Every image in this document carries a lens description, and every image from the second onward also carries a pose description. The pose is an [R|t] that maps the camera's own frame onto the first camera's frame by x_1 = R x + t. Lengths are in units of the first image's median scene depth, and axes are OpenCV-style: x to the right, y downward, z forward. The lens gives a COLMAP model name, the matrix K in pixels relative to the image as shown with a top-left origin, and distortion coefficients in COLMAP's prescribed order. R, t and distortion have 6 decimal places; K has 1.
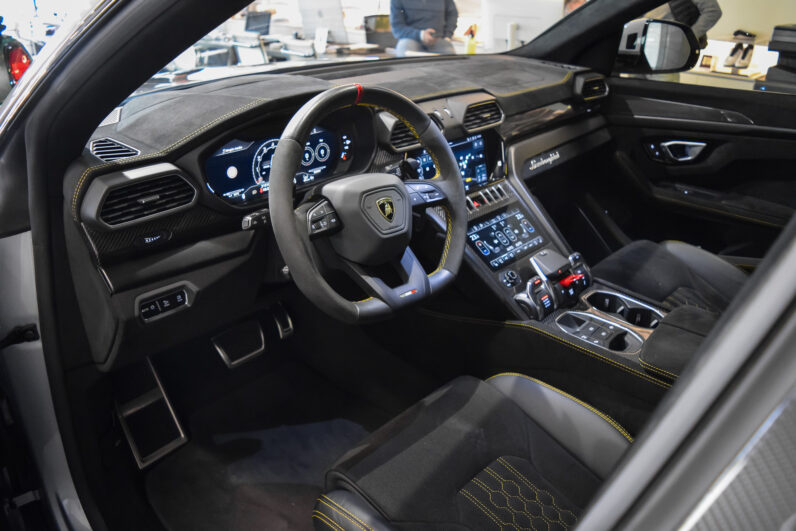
lens RADIAL K [[623.2, 0, 381.4], [0, 623.2, 264.8], [0, 0, 1]] dist [-0.086238, 0.015773]
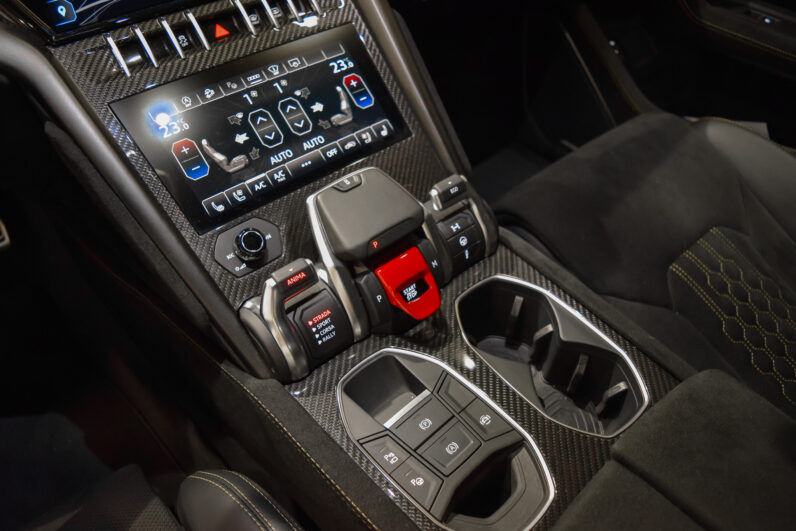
lens RADIAL K [[620.5, 0, 398.0], [0, 620.5, 265.5], [0, 0, 1]] dist [-0.088641, 0.010226]
pose [[0.997654, 0.064201, -0.023772, 0.294688], [-0.053430, 0.947269, 0.315954, -0.088326], [0.042803, -0.313943, 0.948477, 0.615764]]
